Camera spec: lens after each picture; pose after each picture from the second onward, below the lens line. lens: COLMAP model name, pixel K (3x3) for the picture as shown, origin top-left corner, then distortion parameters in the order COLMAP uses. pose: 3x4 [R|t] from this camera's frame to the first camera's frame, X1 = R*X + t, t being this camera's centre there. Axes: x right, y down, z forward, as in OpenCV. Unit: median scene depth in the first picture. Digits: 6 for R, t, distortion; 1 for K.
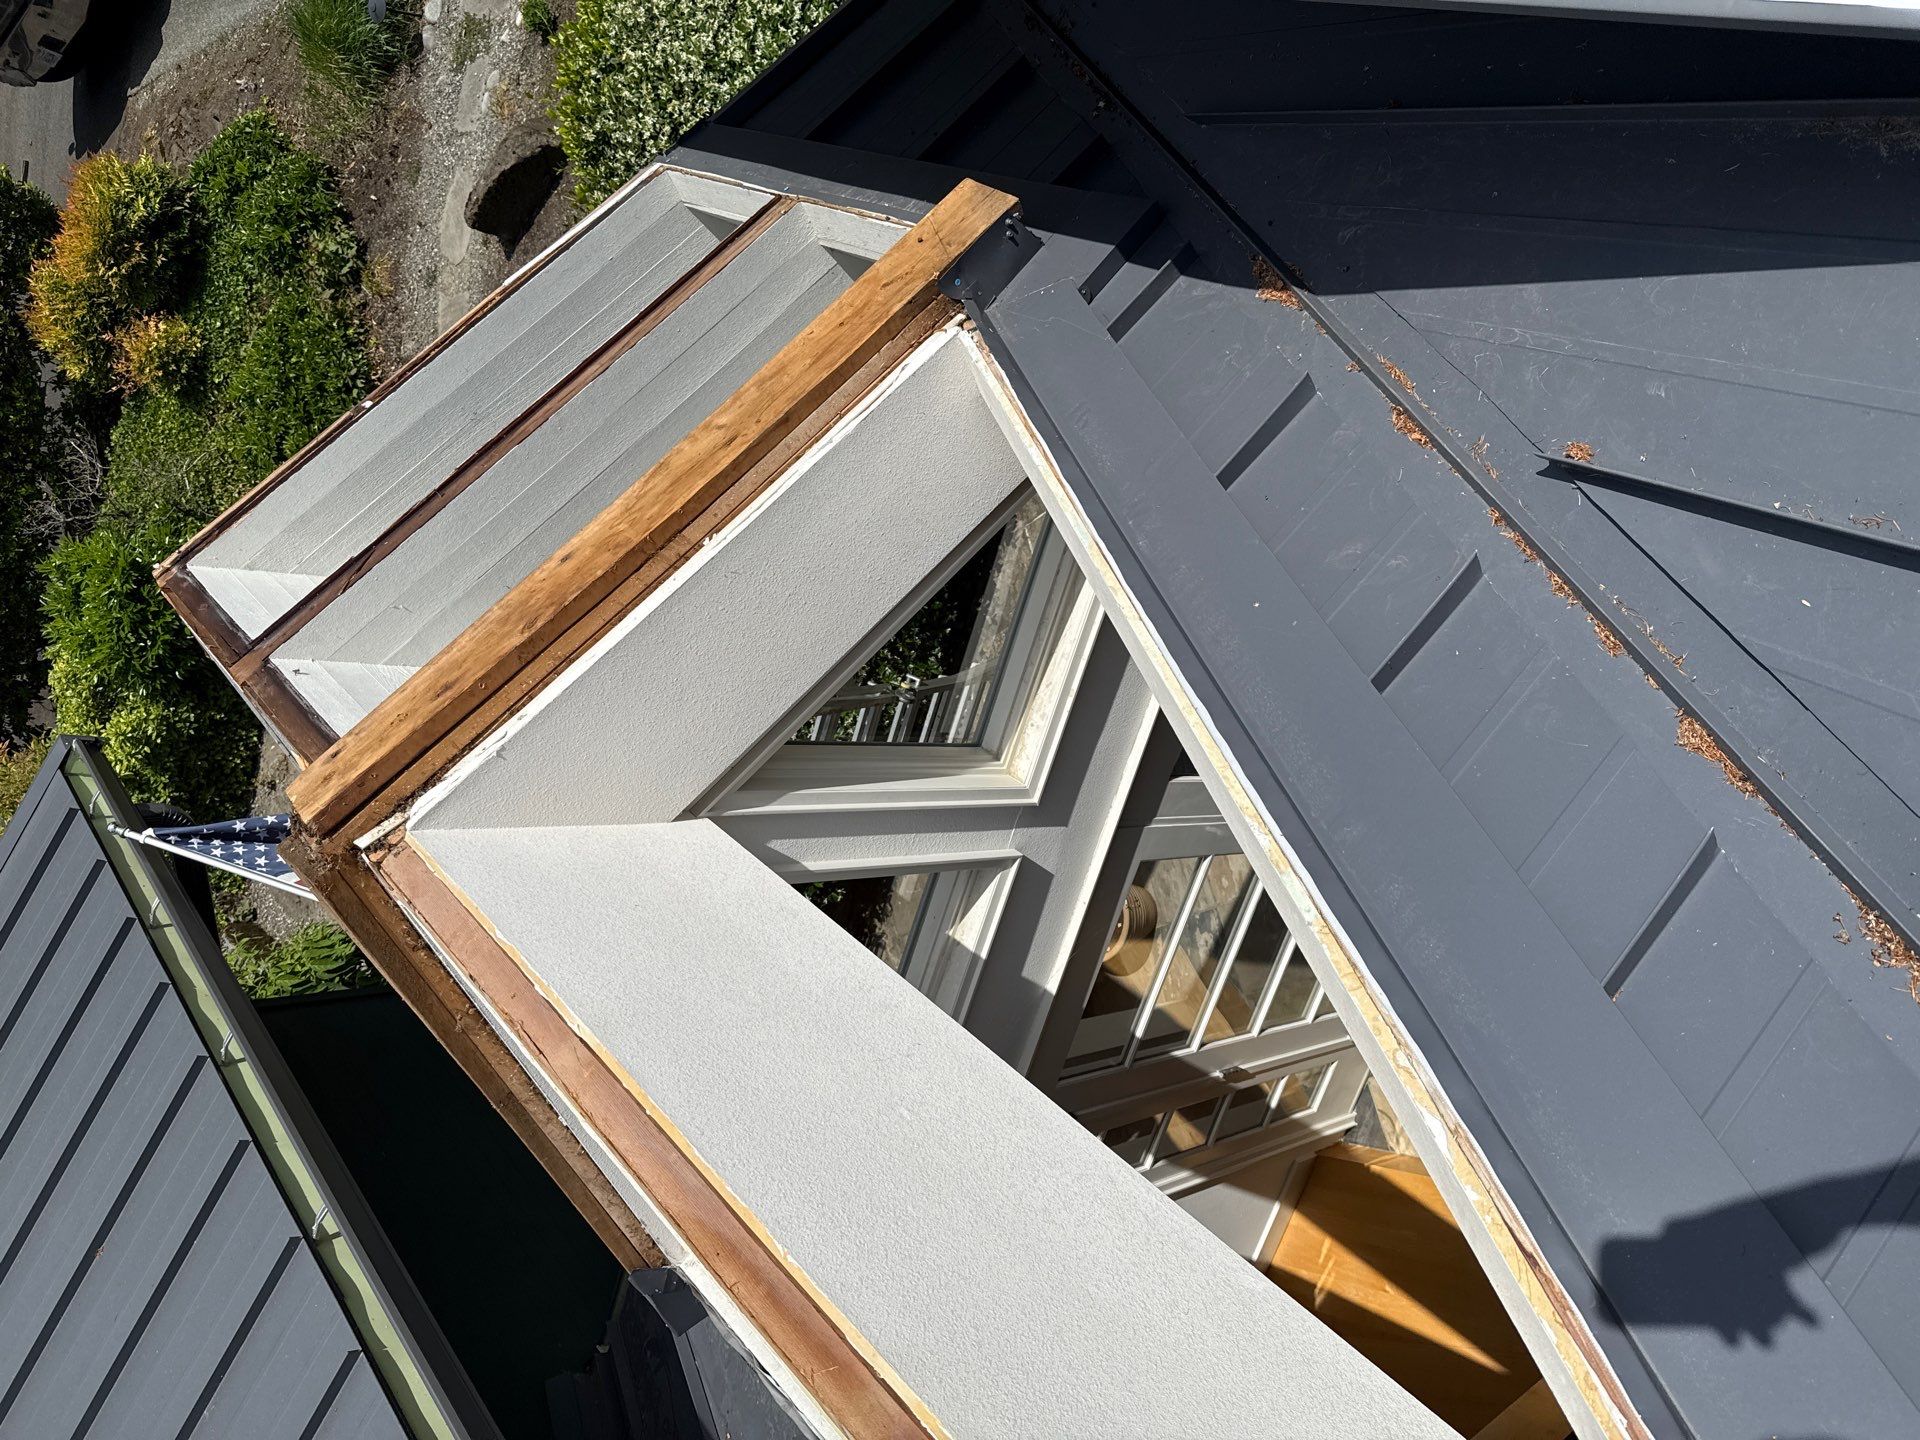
lens RADIAL K [[1386.6, 0, 965.9], [0, 1386.6, 740.9], [0, 0, 1]] dist [0.038088, -0.045723]
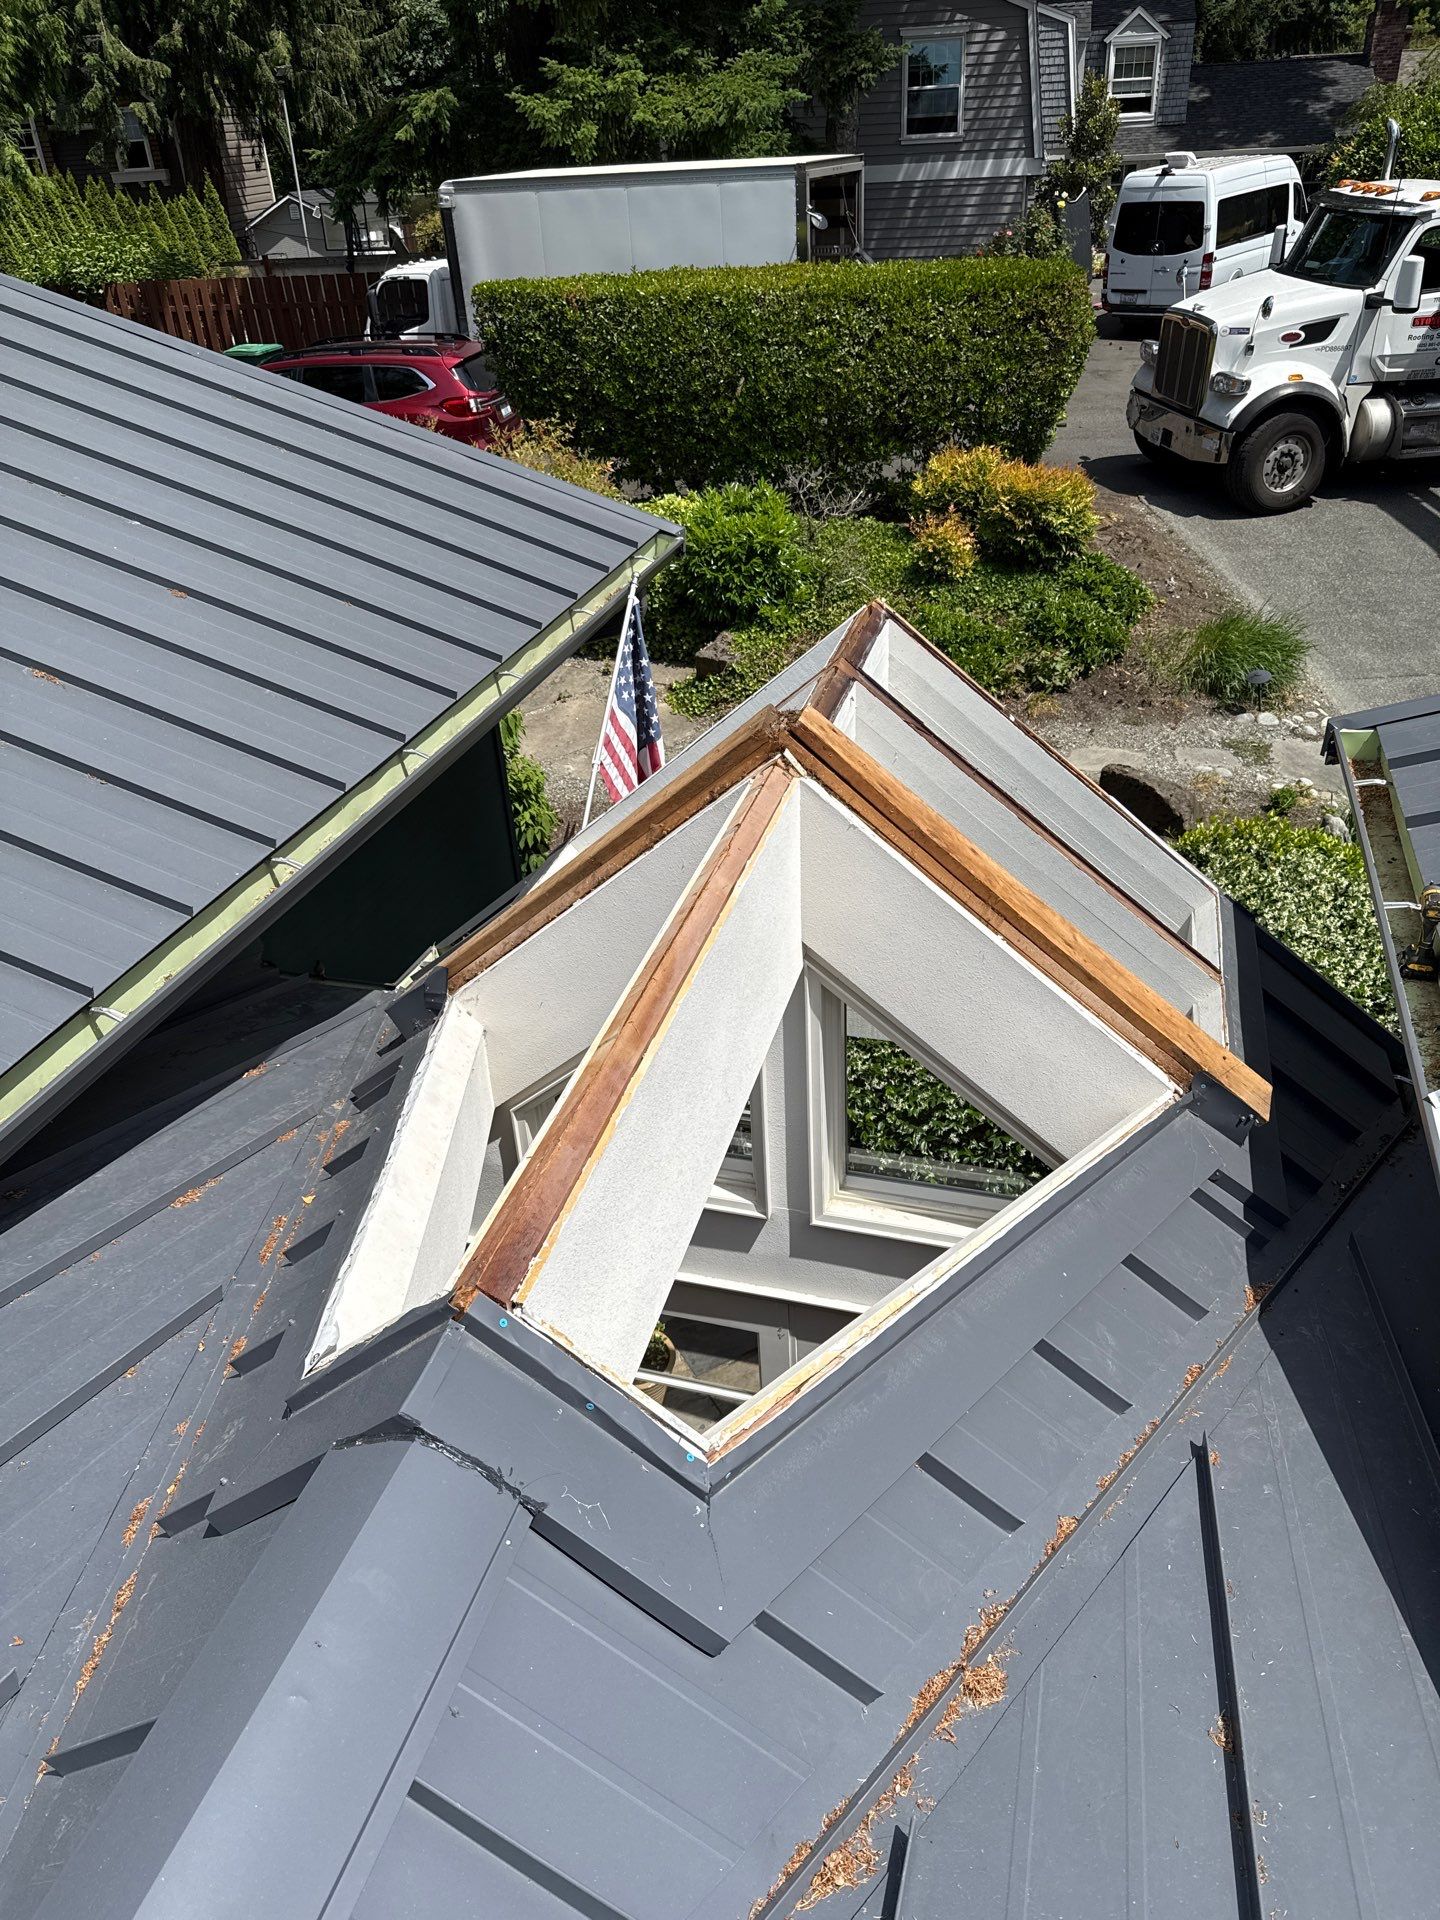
lens RADIAL K [[1386.6, 0, 728.2], [0, 1386.6, 998.2], [0, 0, 1]] dist [0.038088, -0.045723]
pose [[0.152148, 0.965777, -0.210061, 0.050326], [-0.987272, 0.138551, -0.078082, 0.094718], [-0.046305, 0.219267, 0.974565, -0.147548]]
